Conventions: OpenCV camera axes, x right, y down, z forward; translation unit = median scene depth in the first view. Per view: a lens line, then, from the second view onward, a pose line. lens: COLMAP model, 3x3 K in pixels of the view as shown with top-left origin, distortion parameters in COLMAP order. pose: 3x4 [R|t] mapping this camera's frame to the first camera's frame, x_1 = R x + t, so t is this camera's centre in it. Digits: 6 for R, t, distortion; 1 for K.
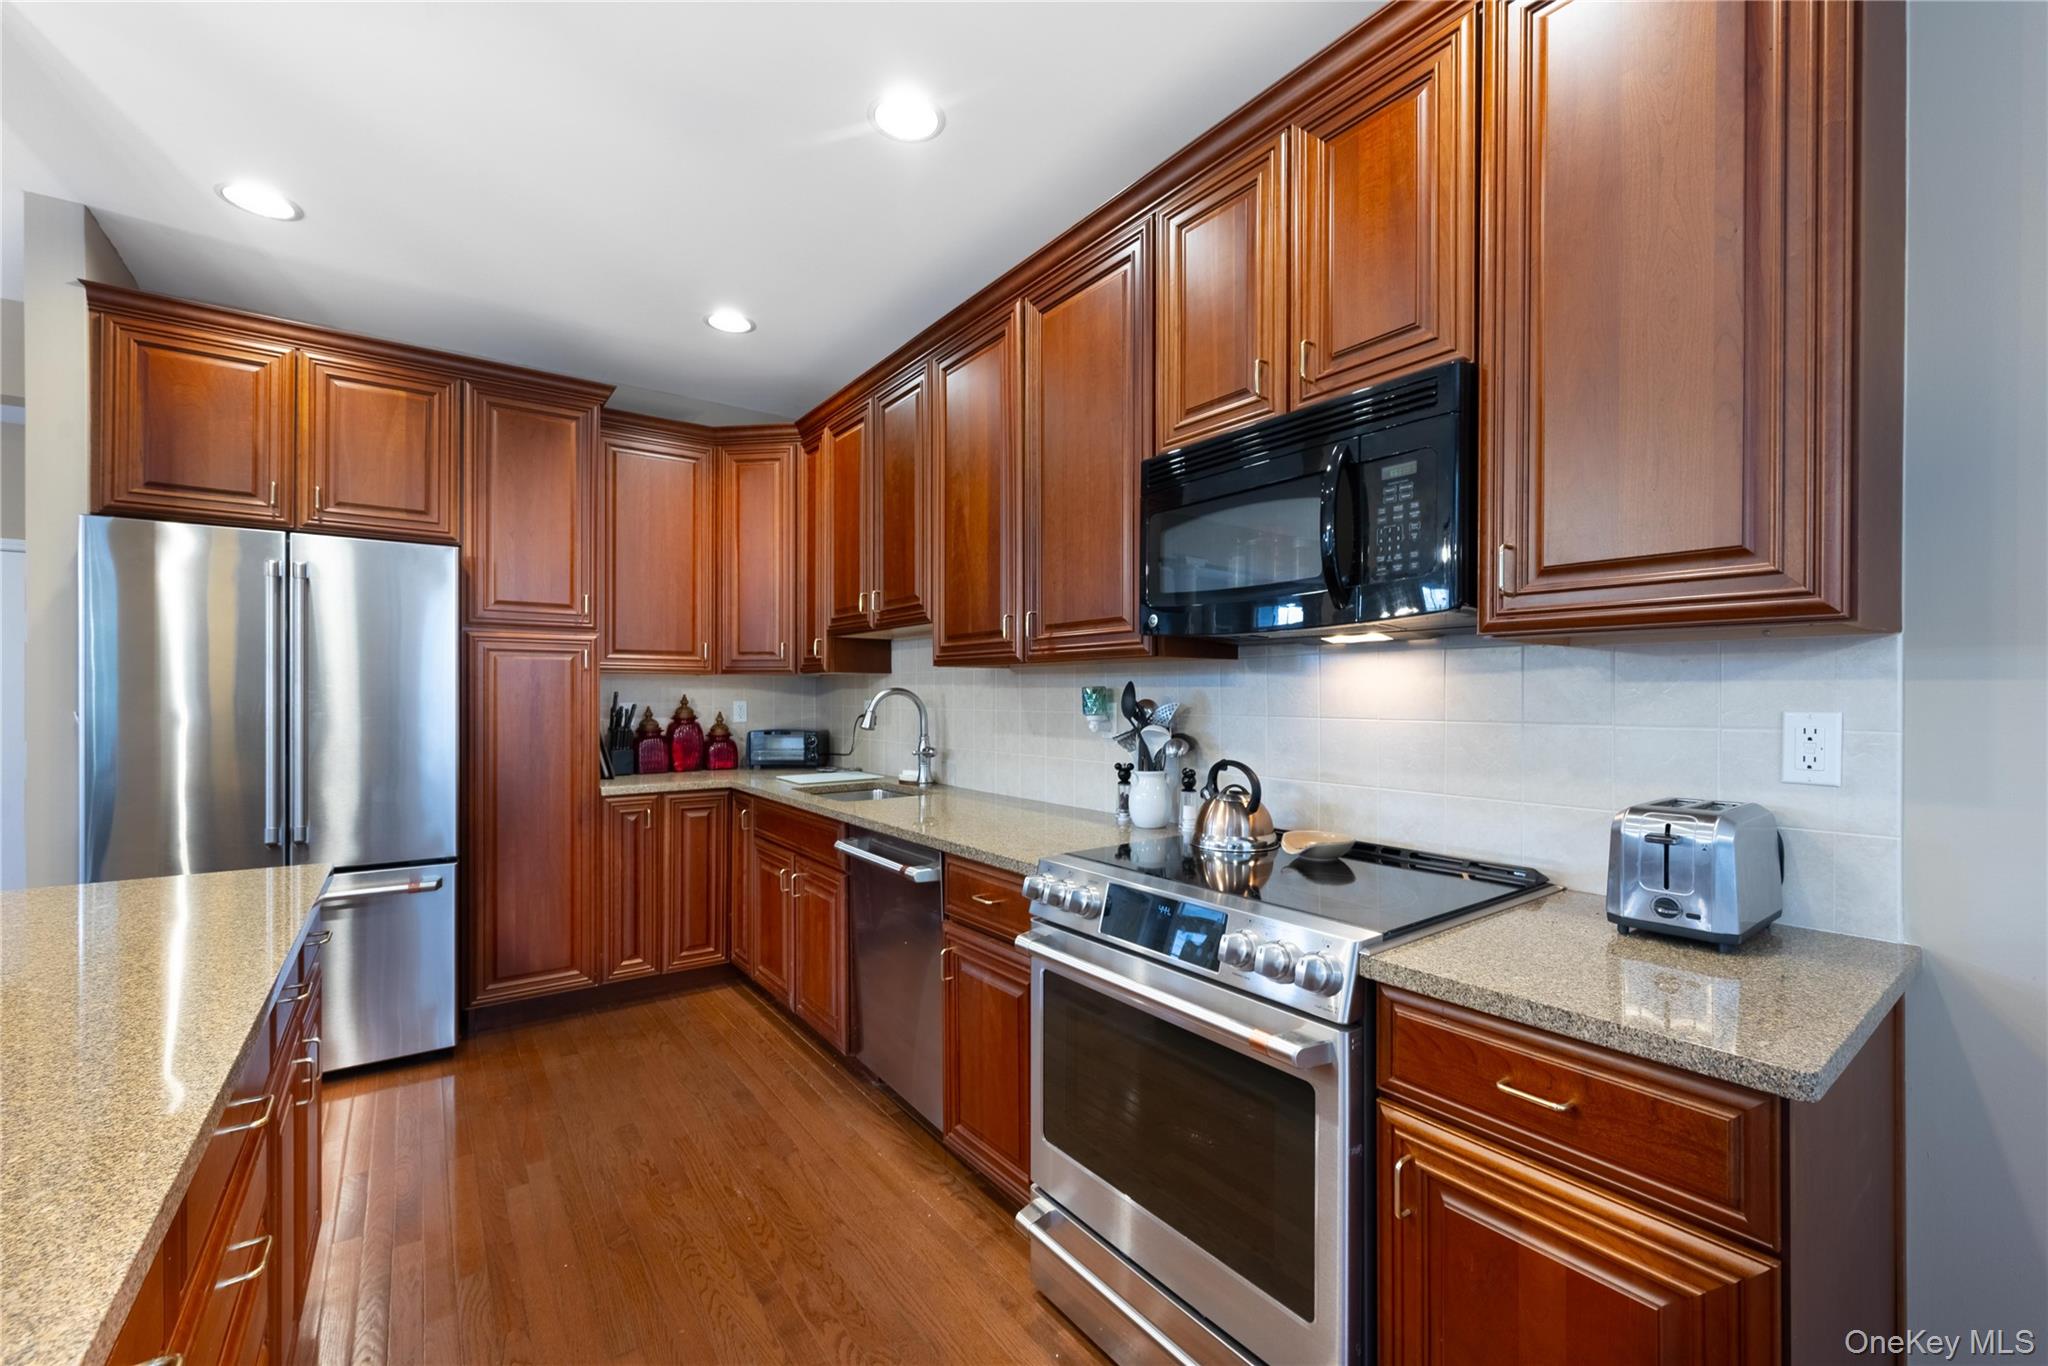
lens RADIAL K [[851.3, 0, 1043.5], [0, 851.3, 707.9], [0, 0, 1]] dist [-0.009900, 0.001443]
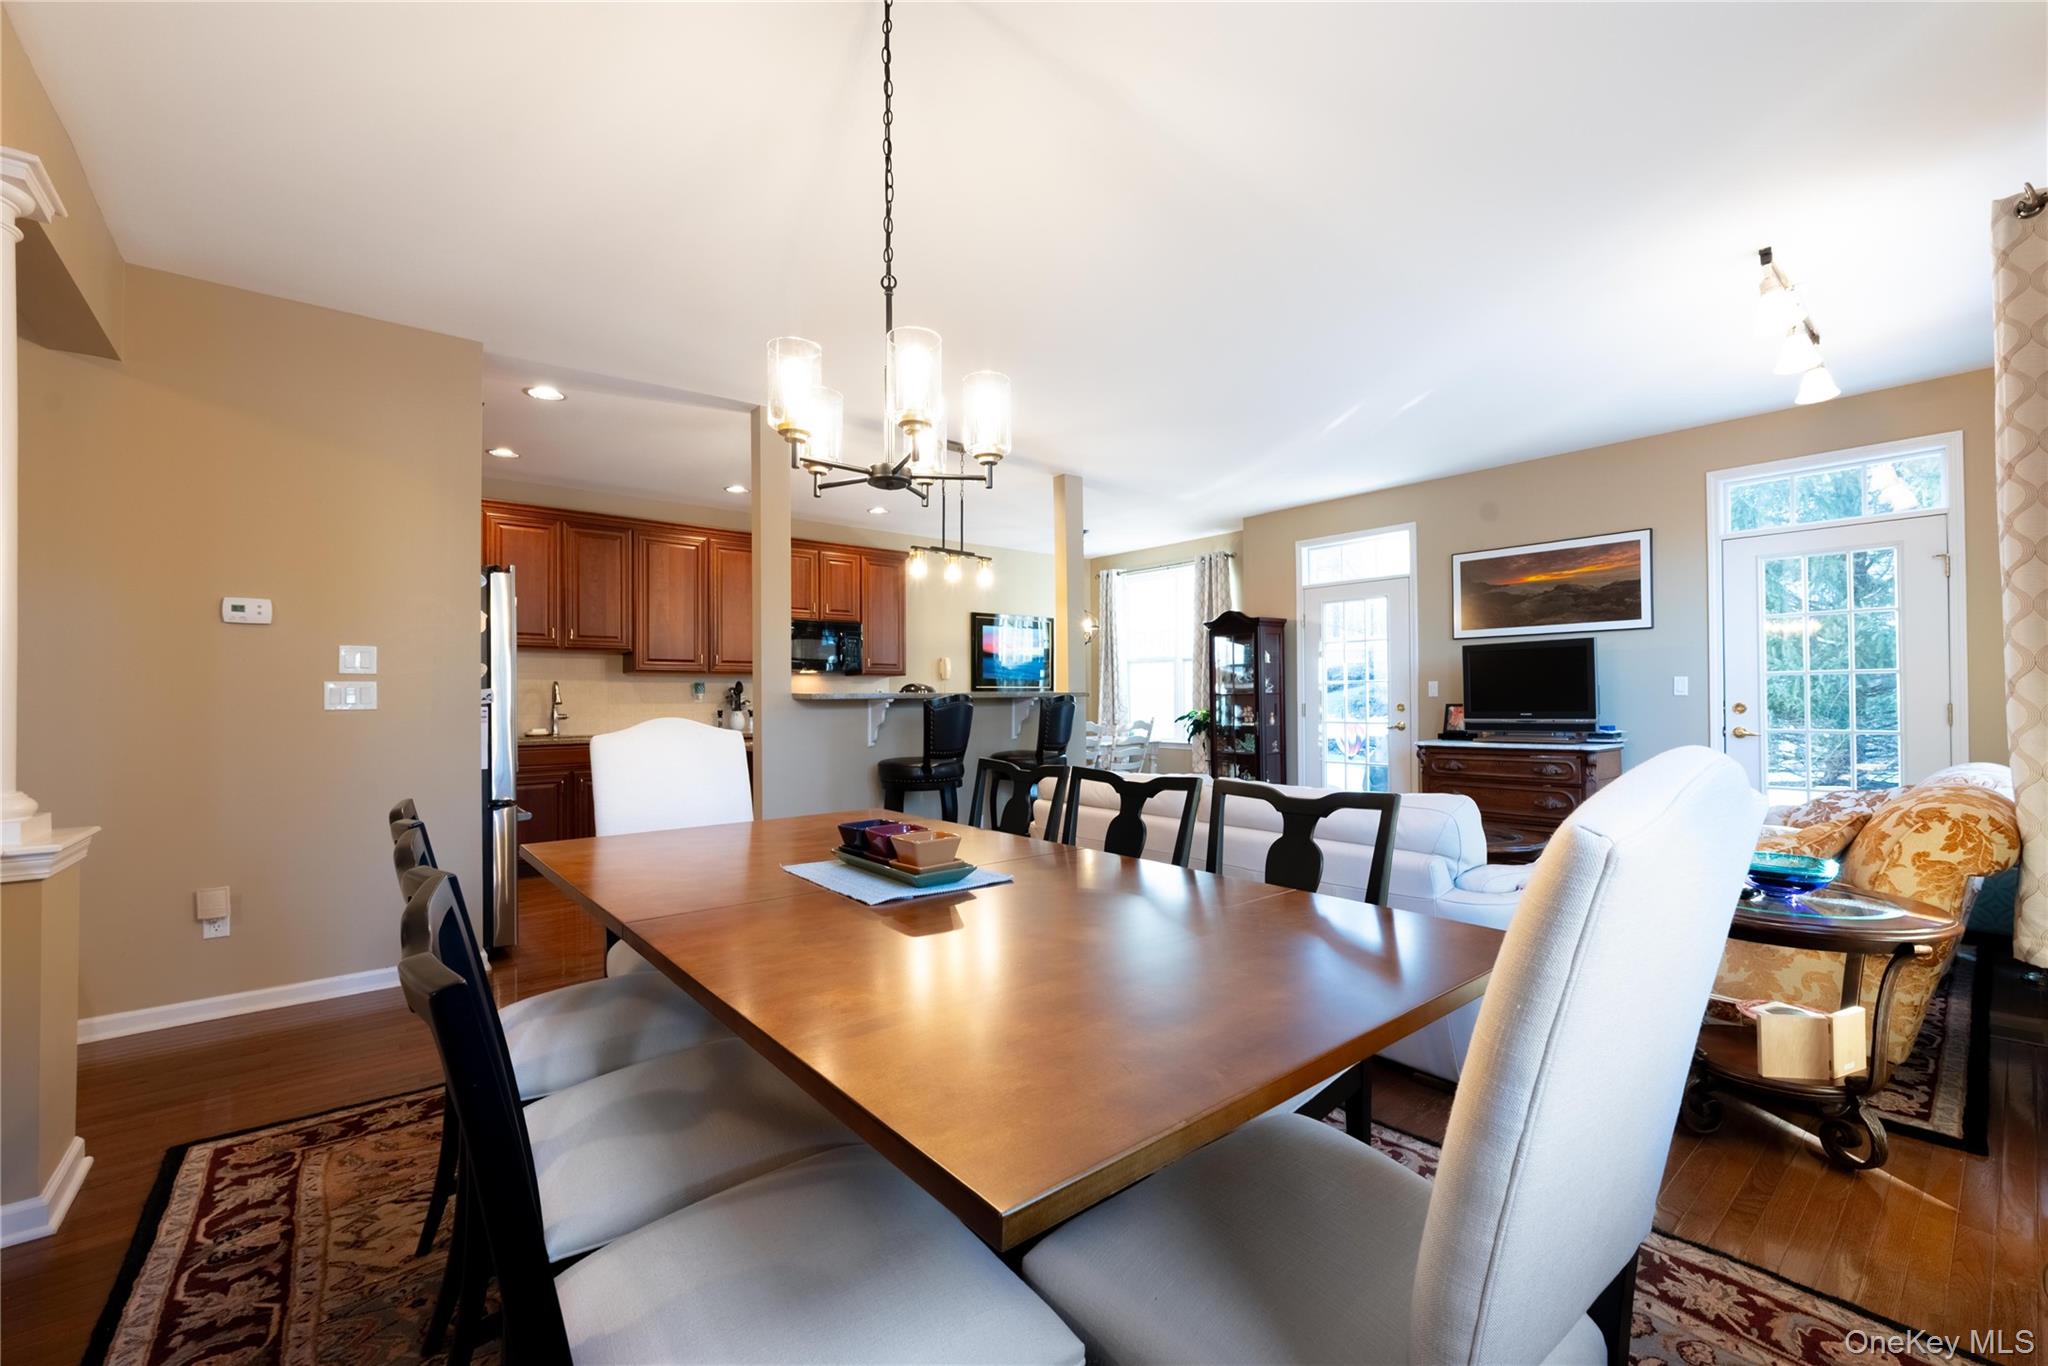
lens RADIAL K [[821.6, 0, 1044.6], [0, 821.6, 692.0], [0, 0, 1]] dist [-0.008206, 0.002235]
pose [[-0.051340, 0.003683, 0.998674, -1.924718], [0.021493, 0.999766, -0.002582, 0.024546], [-0.998450, 0.021332, -0.051407, 0.066768]]
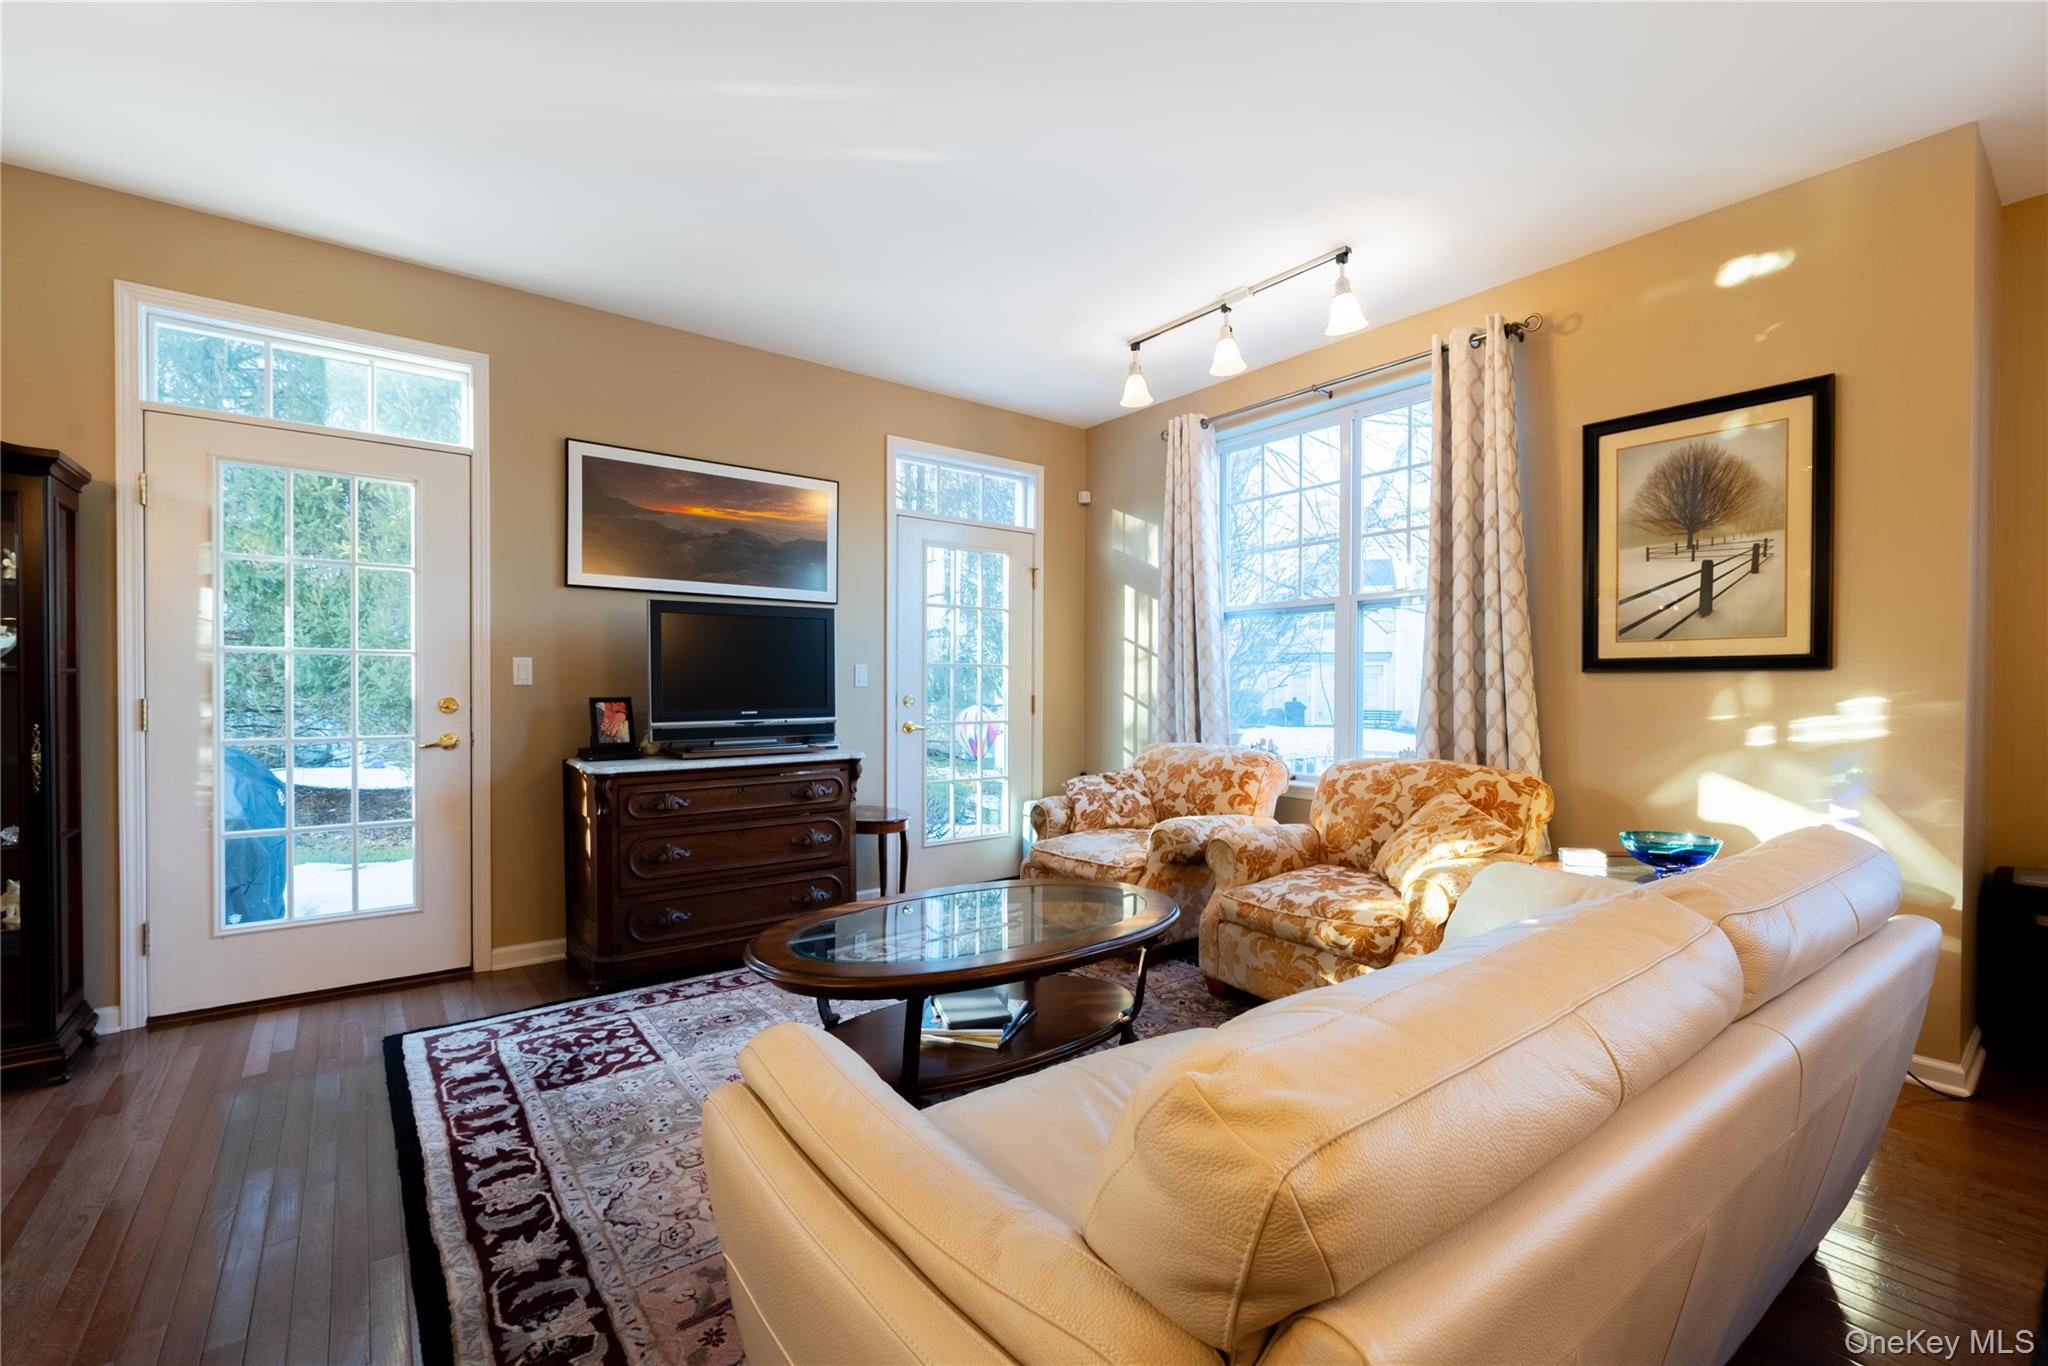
lens RADIAL K [[851.3, 0, 1037.4], [0, 851.3, 701.2], [0, 0, 1]] dist [-0.009900, 0.001443]
pose [[-0.999789, -0.005657, -0.019755, -0.811334], [-0.006287, 0.999470, 0.031953, 0.031061], [0.019564, 0.032071, -0.999294, 0.161153]]
